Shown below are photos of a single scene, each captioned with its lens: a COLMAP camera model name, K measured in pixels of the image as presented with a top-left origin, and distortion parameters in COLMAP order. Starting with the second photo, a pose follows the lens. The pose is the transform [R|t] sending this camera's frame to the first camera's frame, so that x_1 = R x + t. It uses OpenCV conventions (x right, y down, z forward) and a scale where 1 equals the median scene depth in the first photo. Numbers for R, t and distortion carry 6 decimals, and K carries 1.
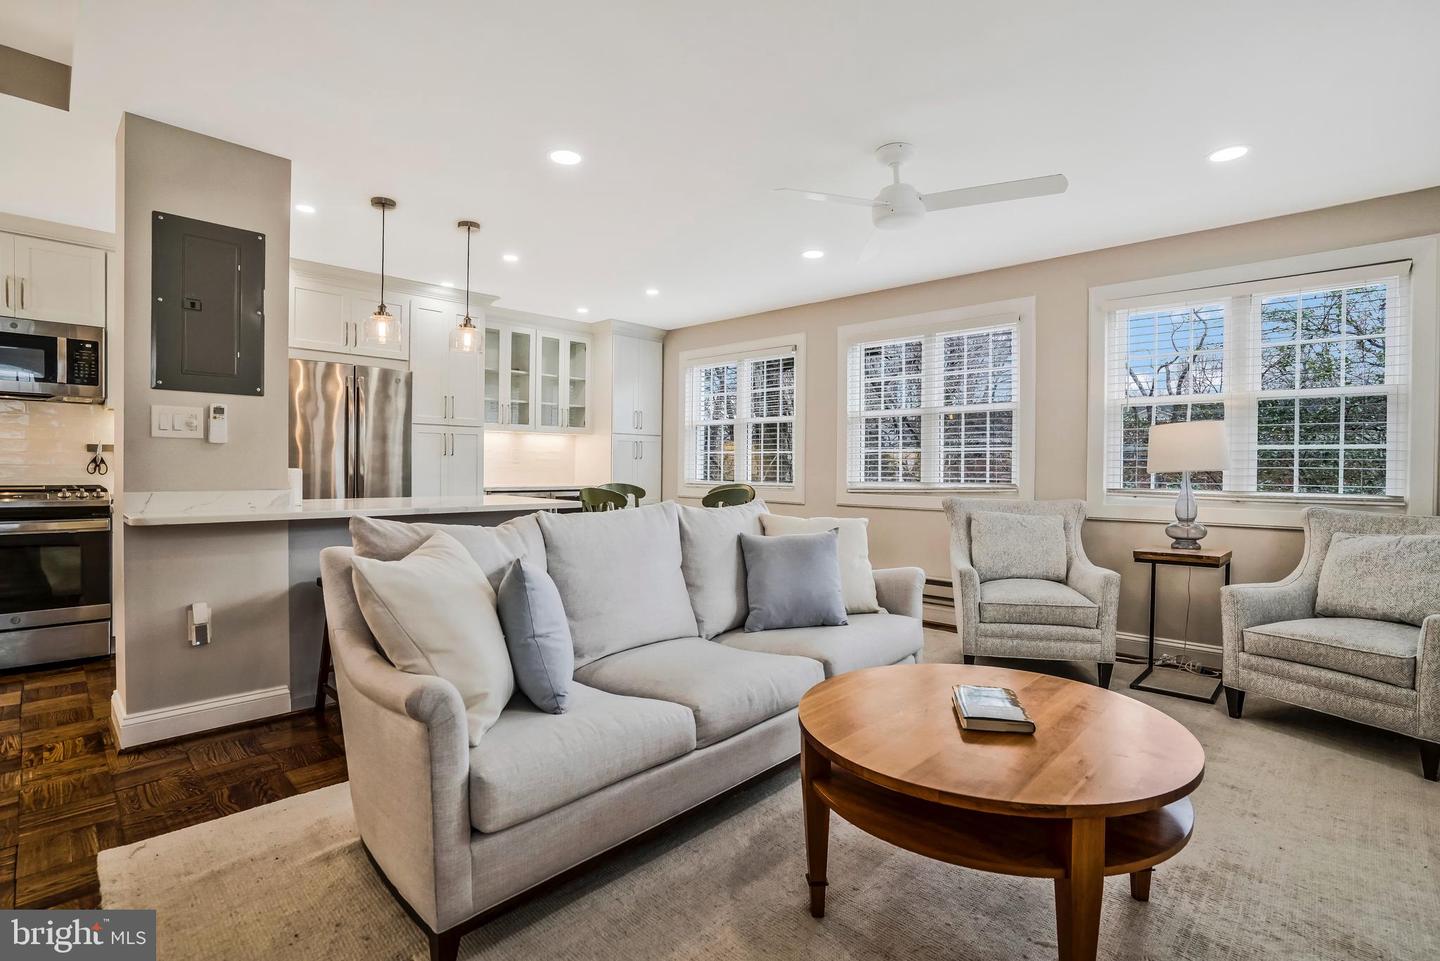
lens RADIAL K [[683.4, 0, 728.9], [0, 683.4, 482.3], [0, 0, 1]] dist [-0.055120, 0.018964]
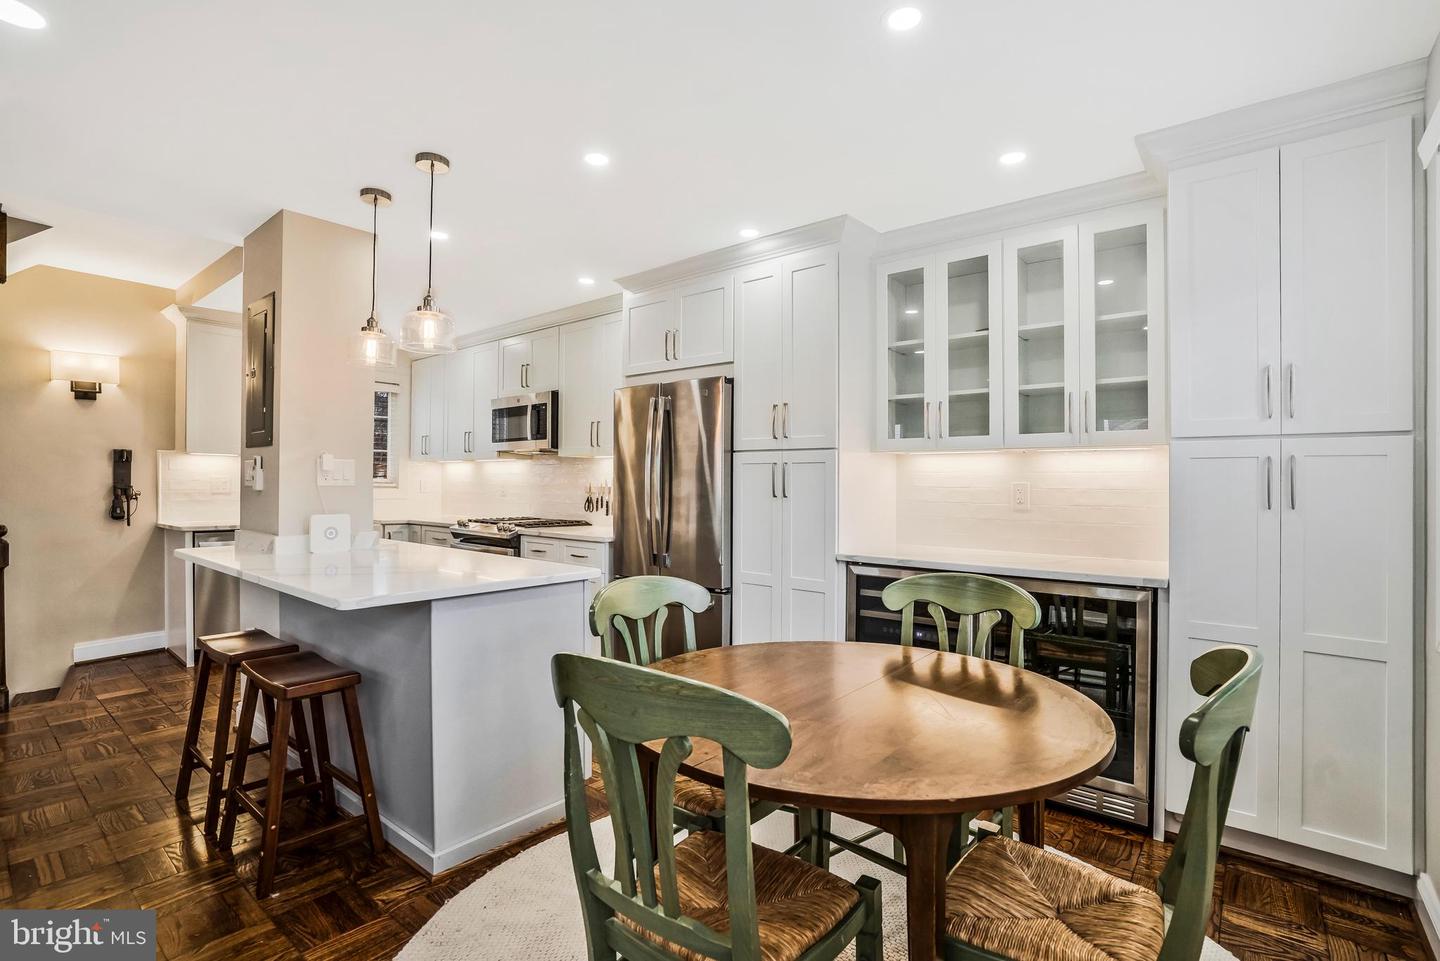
lens RADIAL K [[683.4, 0, 734.9], [0, 683.4, 490.0], [0, 0, 1]] dist [-0.055120, 0.018964]
pose [[0.059590, 0.002161, -0.998221, 0.436435], [-0.033037, 0.999454, 0.000192, -0.089344], [0.997676, 0.032967, 0.059629, 1.823884]]
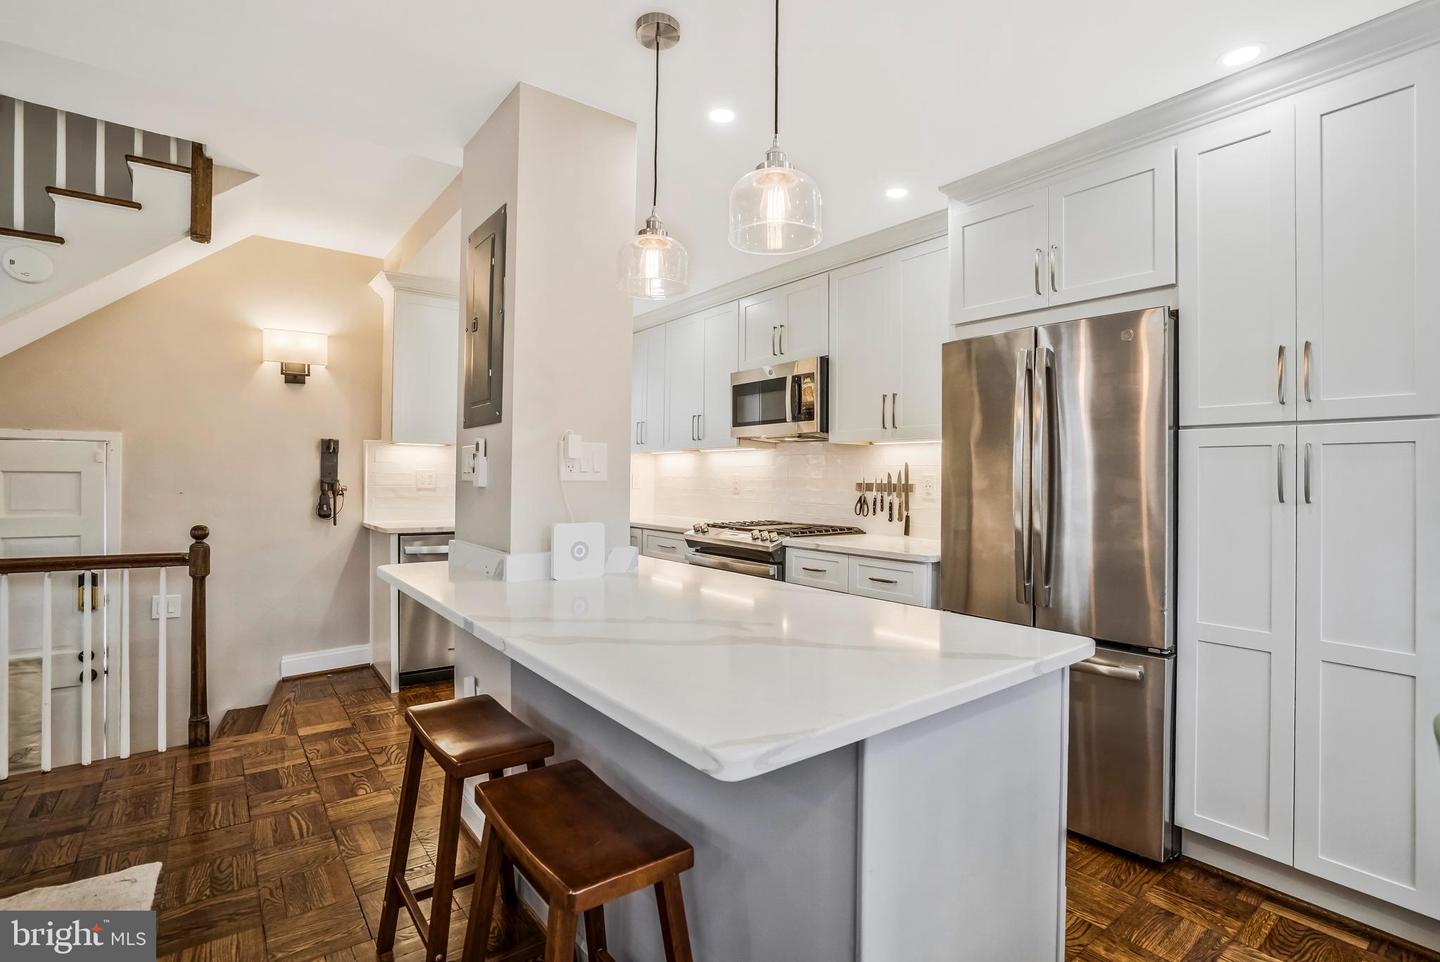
lens RADIAL K [[683.4, 0, 731.0], [0, 683.4, 479.7], [0, 0, 1]] dist [-0.055120, 0.018964]
pose [[-0.164373, -0.007086, -0.986373, -0.009911], [-0.036636, 0.999328, -0.001074, -0.079908], [0.985718, 0.035961, -0.164523, 1.496345]]
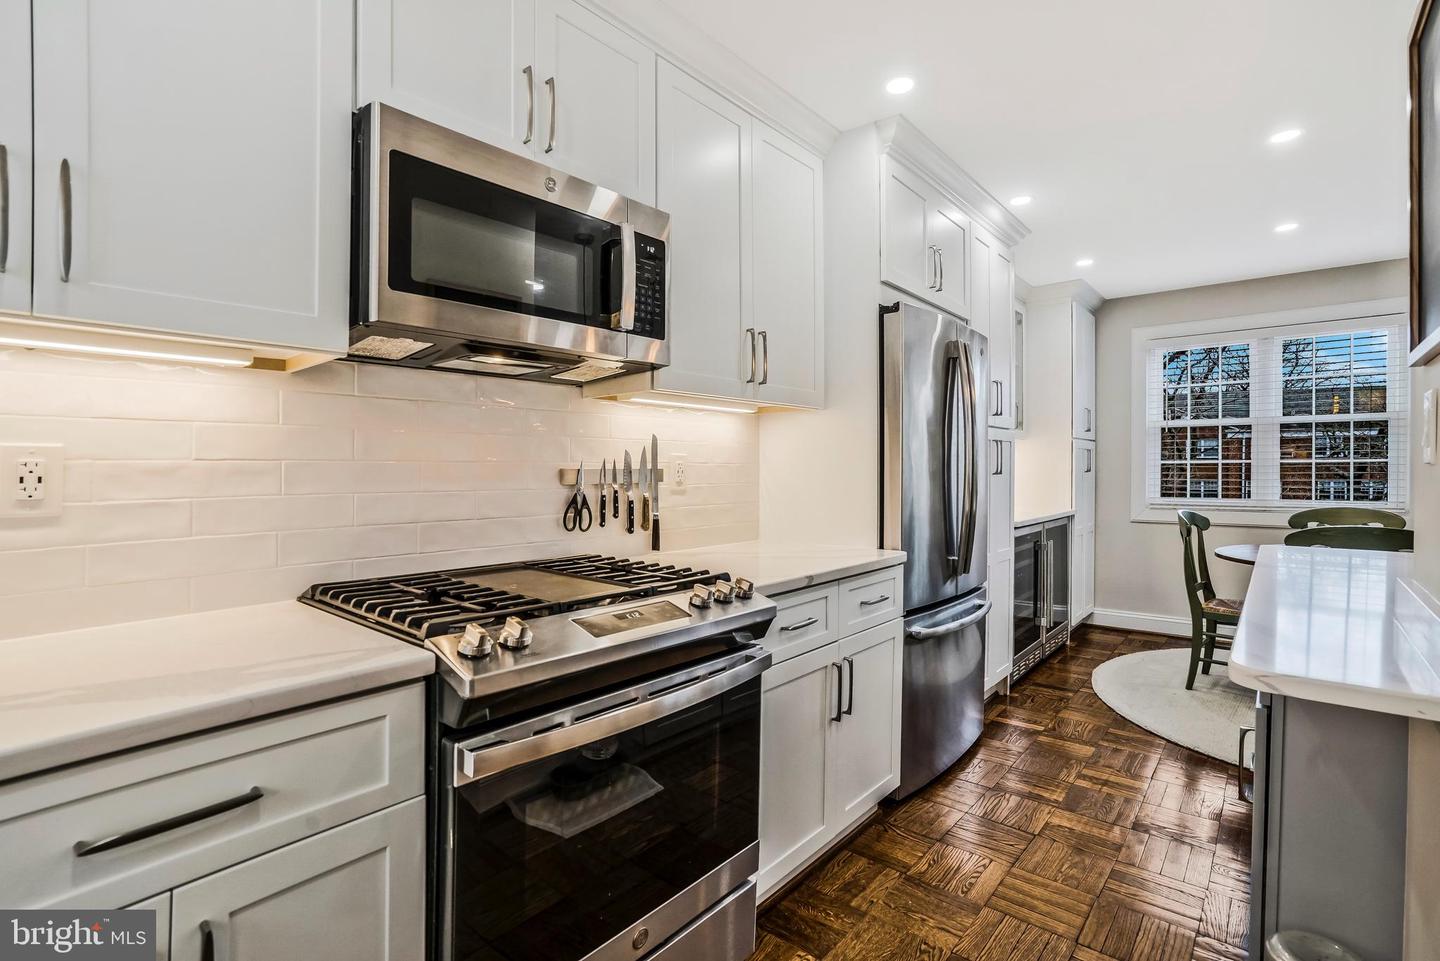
lens RADIAL K [[683.4, 0, 790.4], [0, 683.4, 450.4], [0, 0, 1]] dist [-0.055120, 0.018964]
pose [[0.991916, -0.009880, 0.126512, -1.341817], [0.016618, 0.998493, -0.052310, -0.061464], [-0.125804, 0.053989, 0.990585, 0.753368]]
